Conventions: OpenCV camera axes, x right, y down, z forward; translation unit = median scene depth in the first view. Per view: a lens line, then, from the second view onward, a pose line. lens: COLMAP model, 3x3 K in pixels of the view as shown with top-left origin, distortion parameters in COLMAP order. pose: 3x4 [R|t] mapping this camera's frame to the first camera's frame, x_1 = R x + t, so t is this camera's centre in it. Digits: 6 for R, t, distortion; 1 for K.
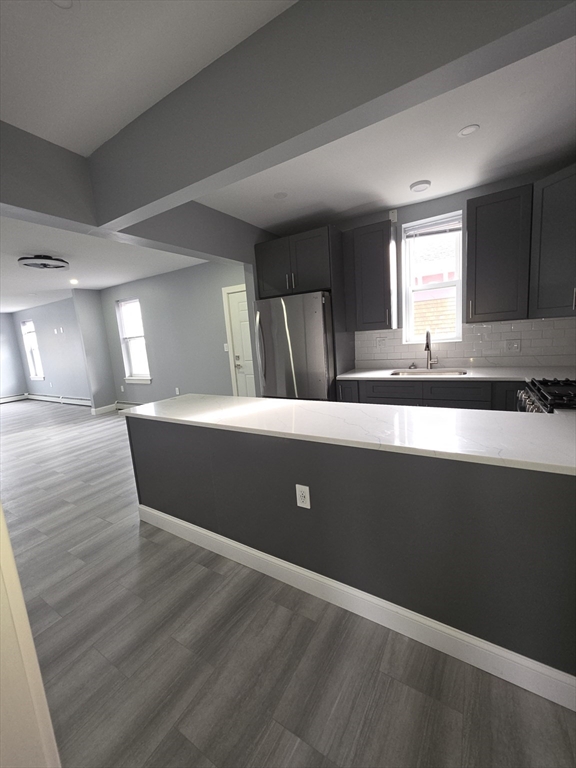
lens RADIAL K [[308.2, 0, 288.6], [0, 308.2, 380.2], [0, 0, 1]] dist [0.000455, -0.000119]
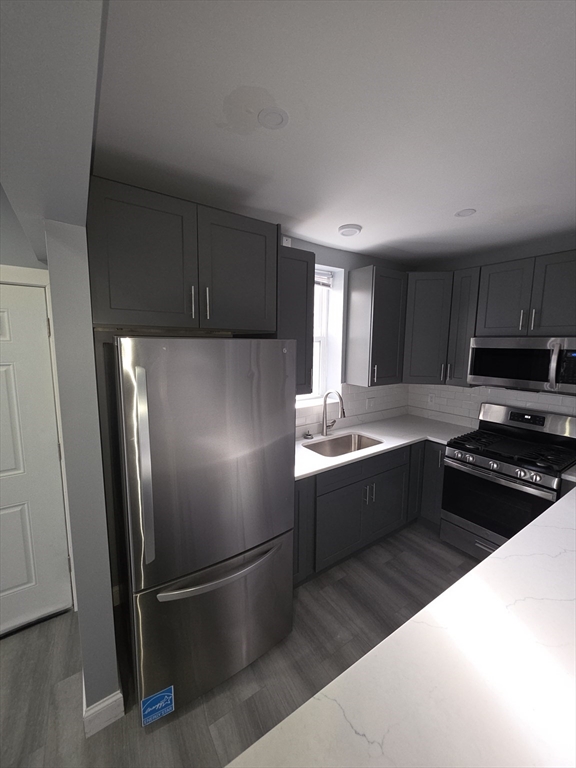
lens RADIAL K [[305.7, 0, 289.3], [0, 305.7, 380.3], [0, 0, 1]] dist [0.000675, 0.000030]
pose [[0.413499, -0.037934, 0.909714, -0.330956], [0.097952, 0.995187, -0.003024, -0.180926], [-0.905220, 0.090359, 0.415224, 0.652695]]
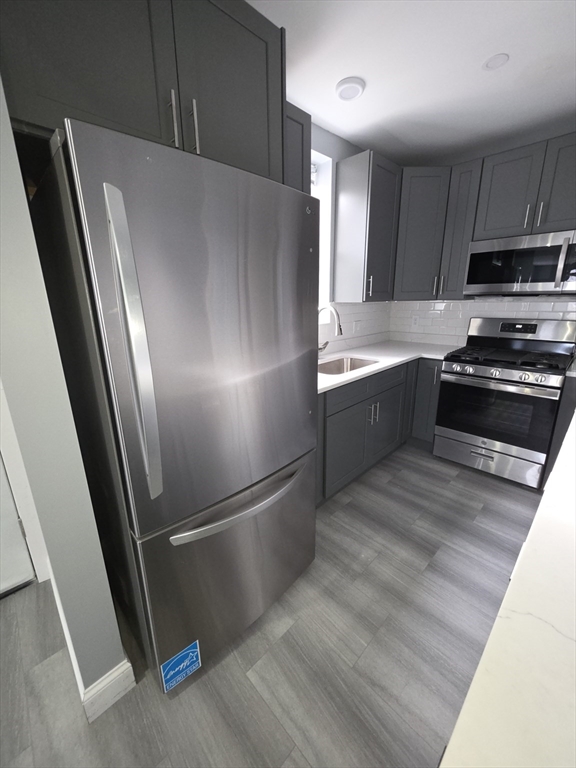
lens RADIAL K [[305.7, 0, 289.3], [0, 305.7, 380.3], [0, 0, 1]] dist [0.000675, 0.000030]
pose [[0.246365, -0.184836, 0.951388, -0.277193], [0.141113, 0.978026, 0.153469, -0.103144], [-0.958849, 0.096444, 0.267034, 0.786700]]
